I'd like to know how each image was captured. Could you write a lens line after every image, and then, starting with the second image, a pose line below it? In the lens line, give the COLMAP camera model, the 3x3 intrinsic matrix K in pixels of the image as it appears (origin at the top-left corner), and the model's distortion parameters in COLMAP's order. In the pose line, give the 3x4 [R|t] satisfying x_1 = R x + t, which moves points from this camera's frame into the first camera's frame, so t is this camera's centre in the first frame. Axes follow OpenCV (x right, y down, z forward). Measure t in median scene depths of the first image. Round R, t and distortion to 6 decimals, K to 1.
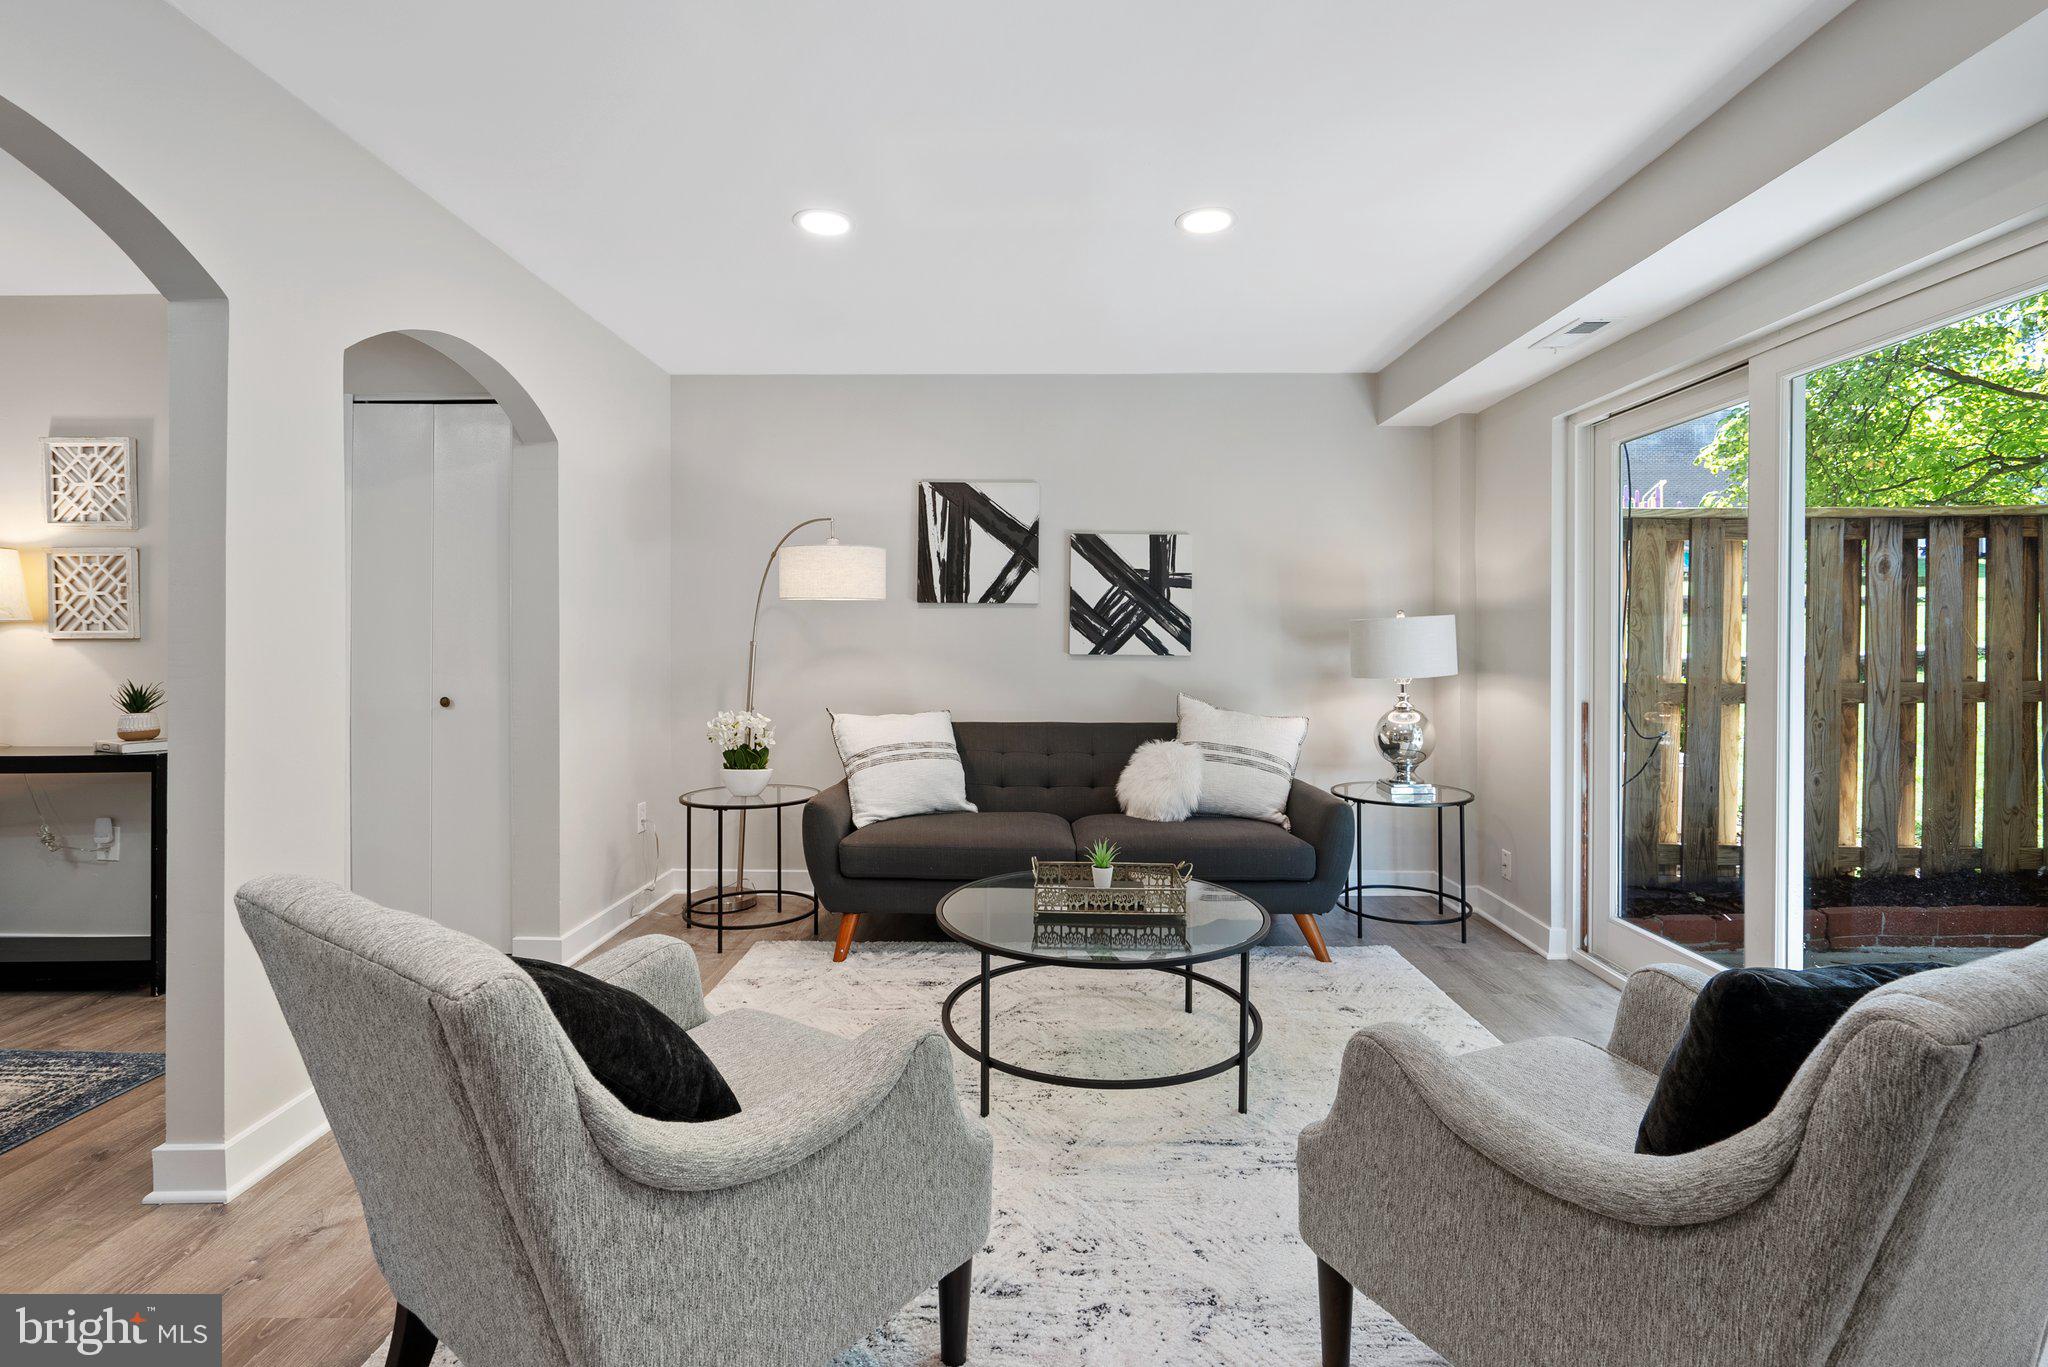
lens RADIAL K [[940.9, 0, 1018.1], [0, 940.9, 651.3], [0, 0, 1]] dist [-0.010459, 0.004154]
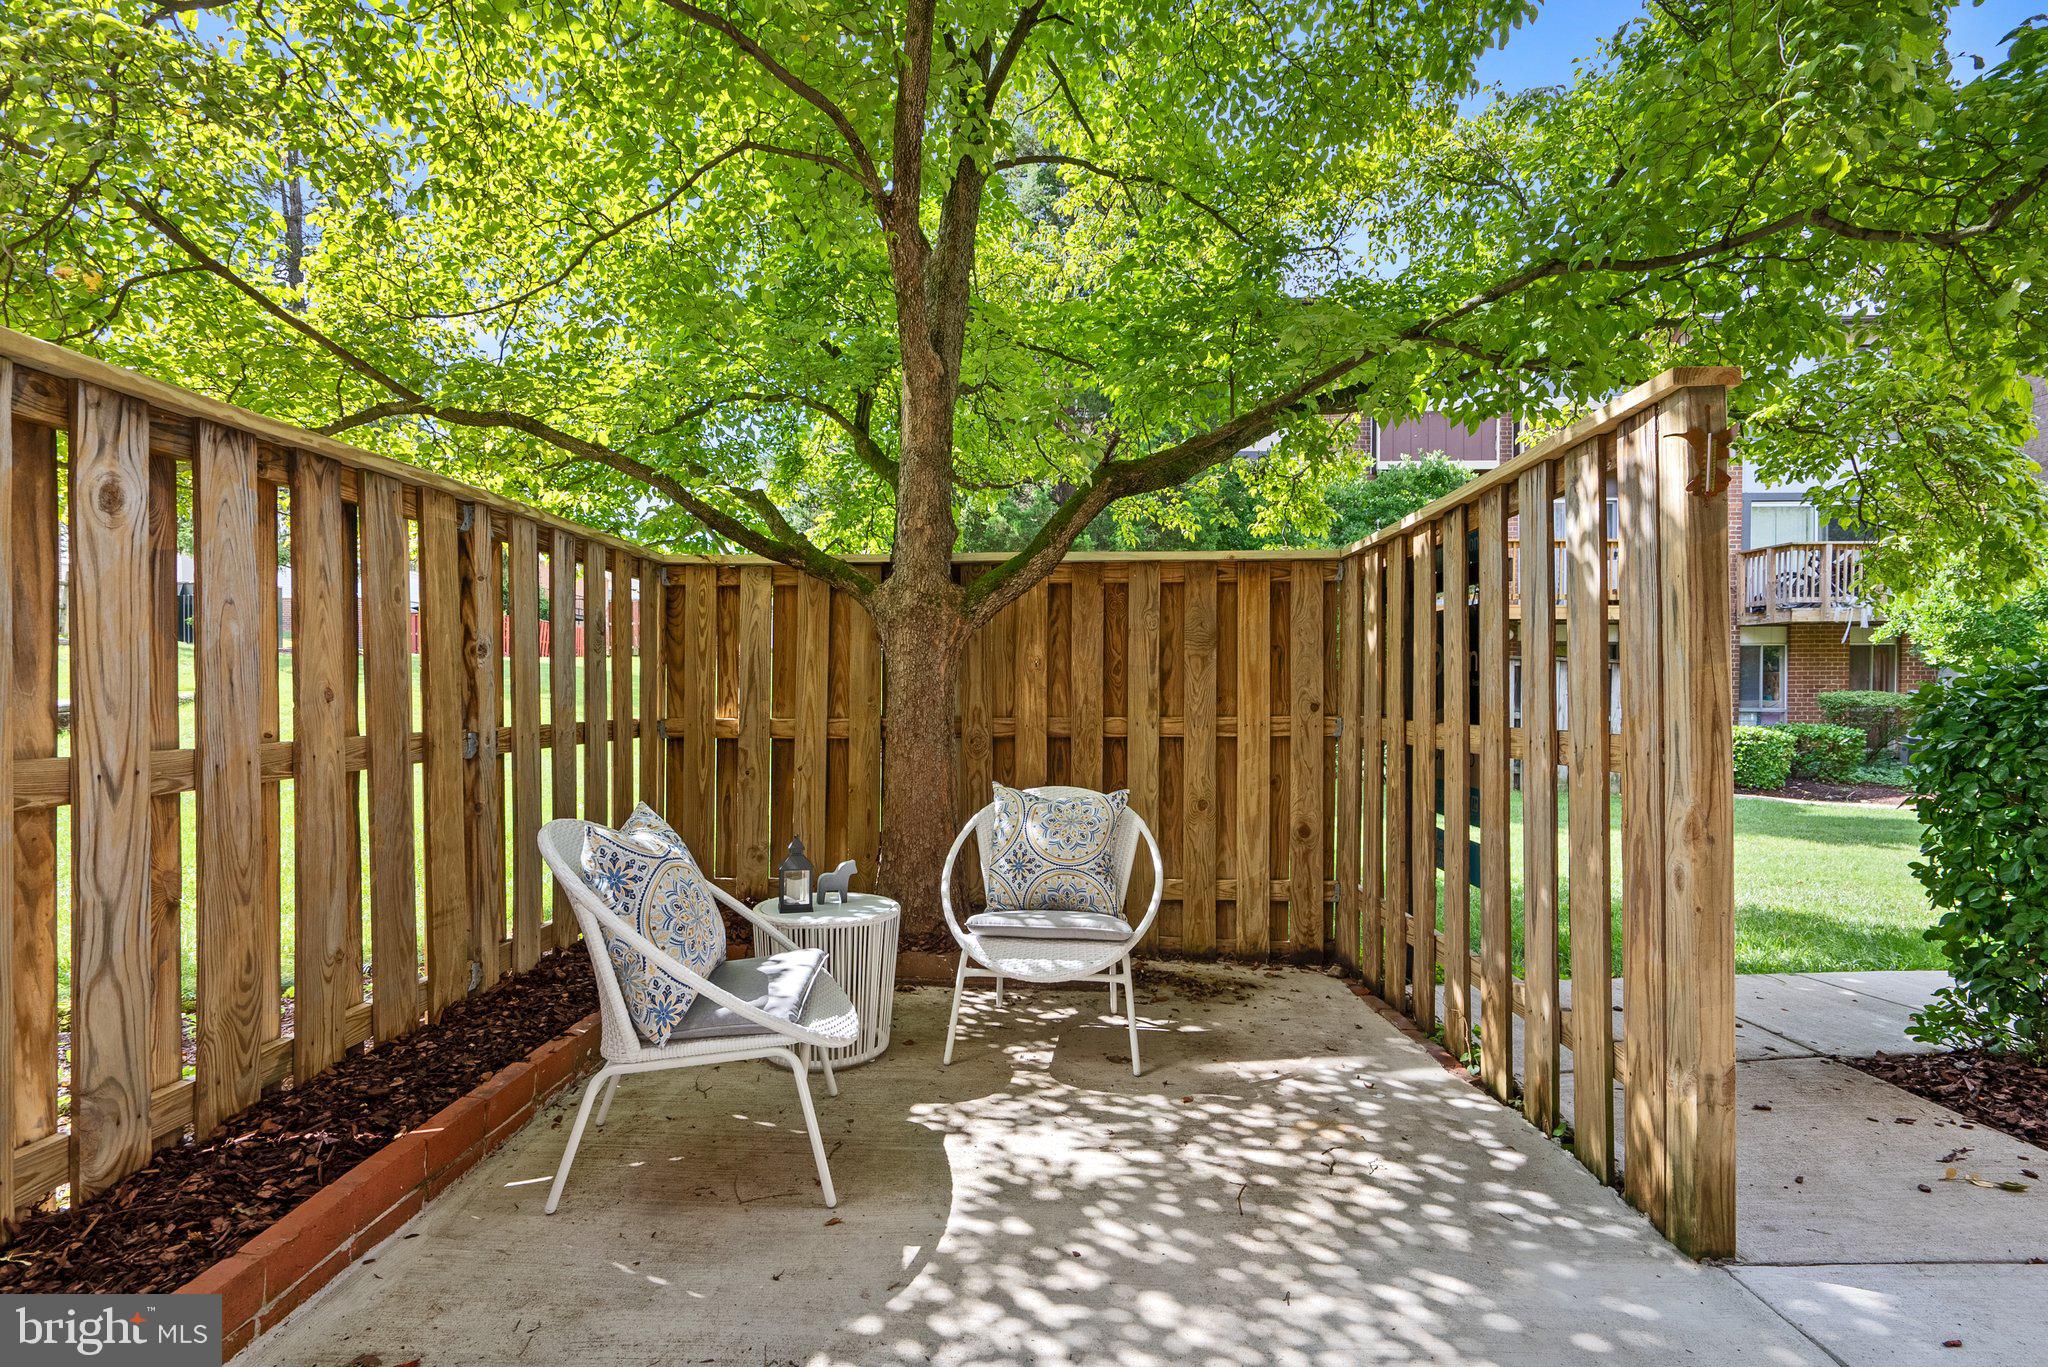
lens RADIAL K [[940.9, 0, 1044.0], [0, 940.9, 708.1], [0, 0, 1]] dist [-0.010459, 0.004154]
pose [[-0.000917, -0.012793, 0.999918, 0.495437], [0.006796, 0.999895, 0.012799, 0.008593], [-0.999976, 0.006807, -0.000830, 0.577348]]
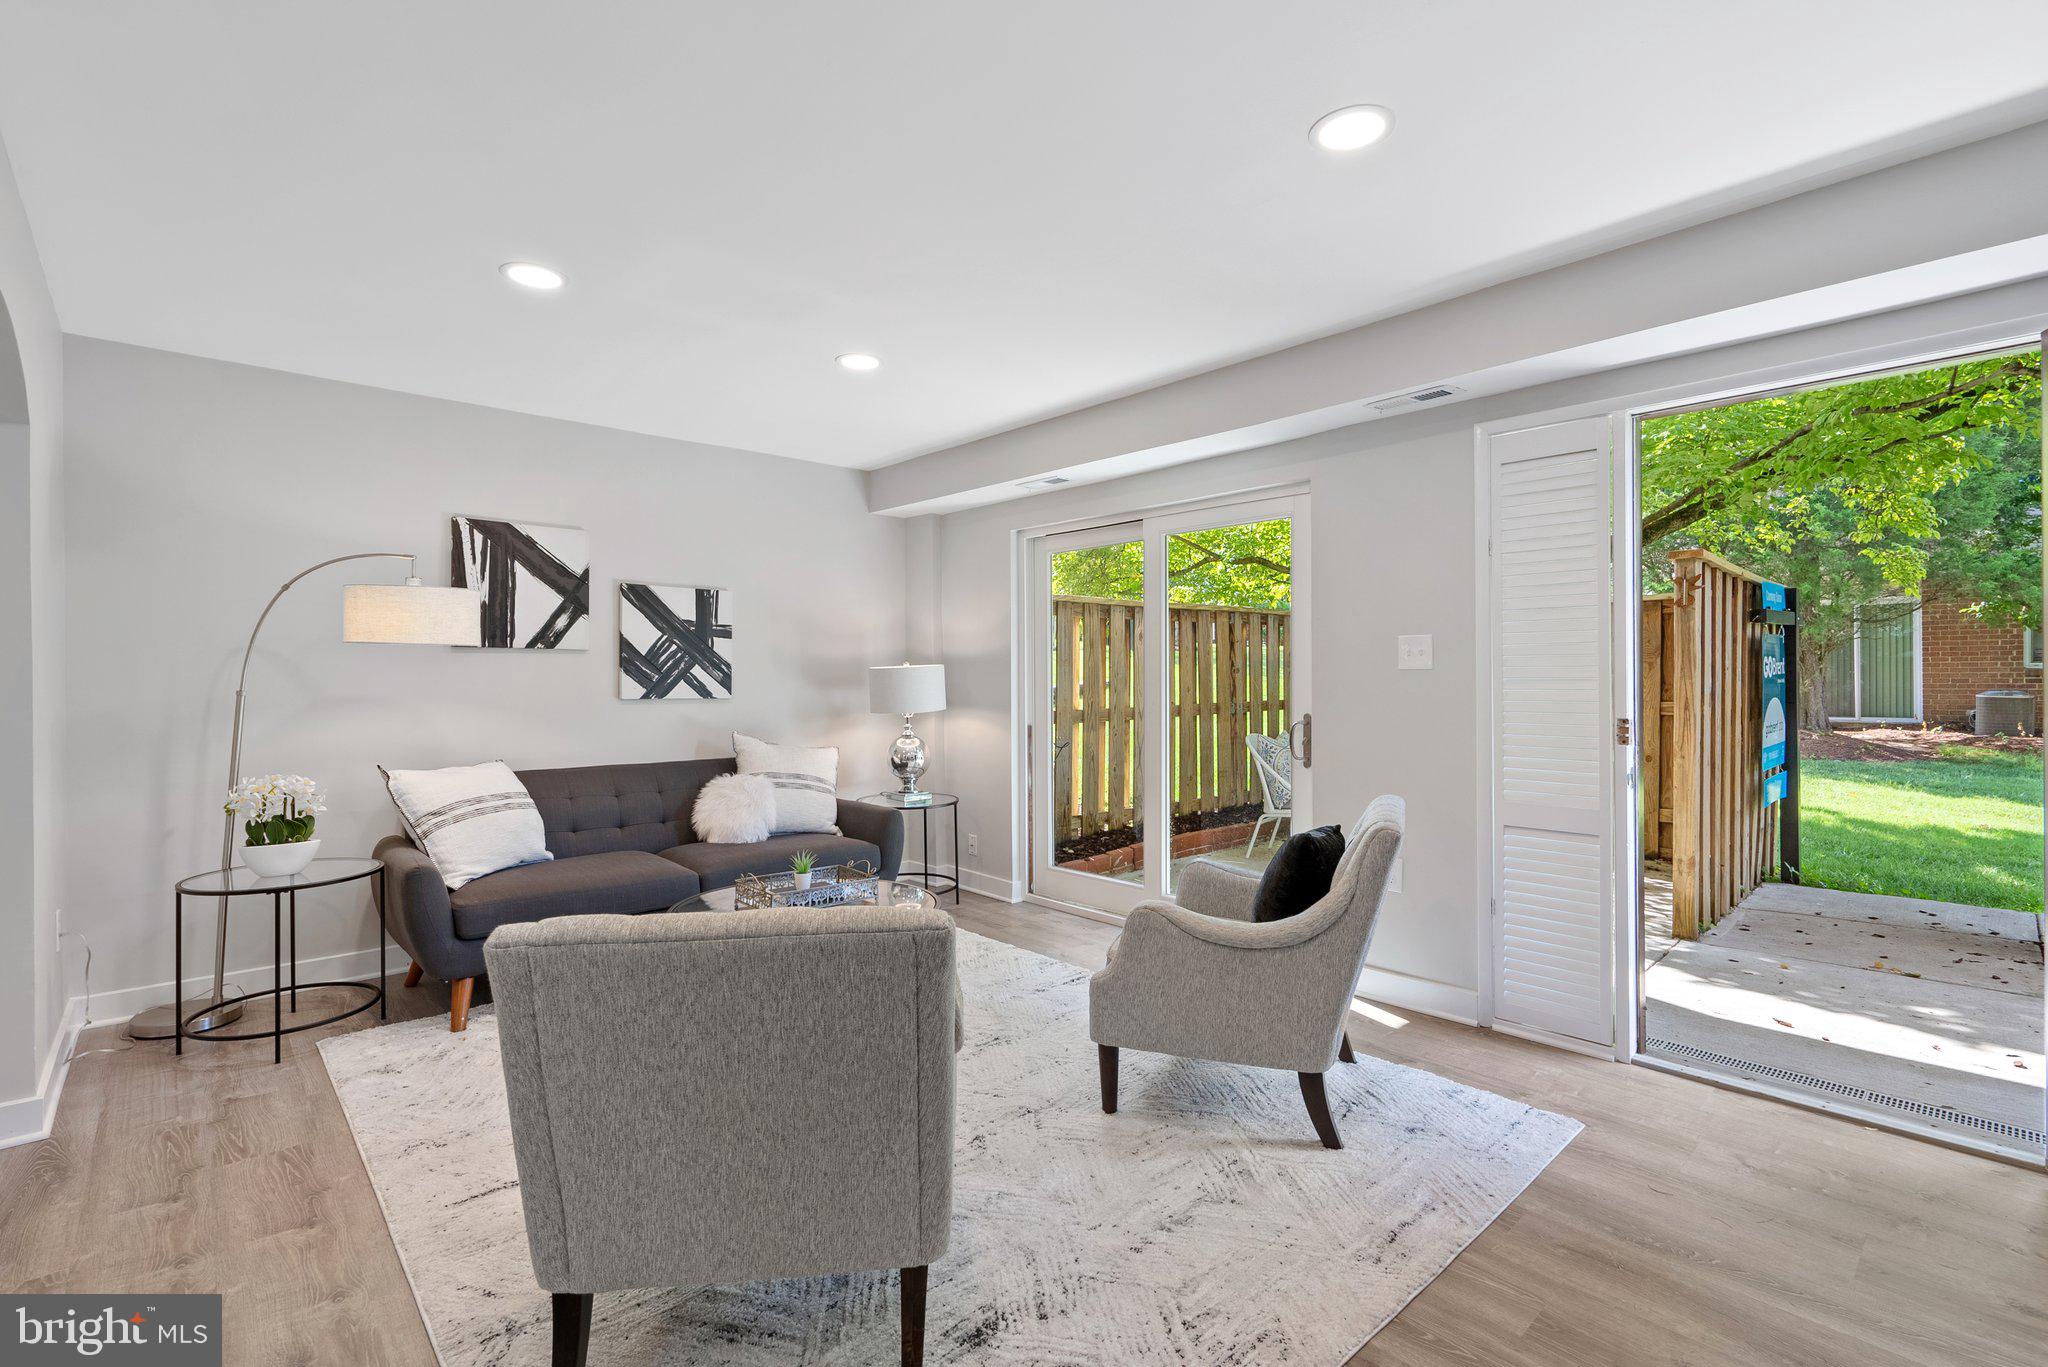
lens RADIAL K [[940.9, 0, 1026.5], [0, 940.9, 669.5], [0, 0, 1]] dist [-0.010459, 0.004154]
pose [[0.726582, 0.001453, 0.687078, -0.370789], [0.010284, 0.999863, -0.012989, -0.012588], [-0.687002, 0.016504, 0.726468, -0.065393]]
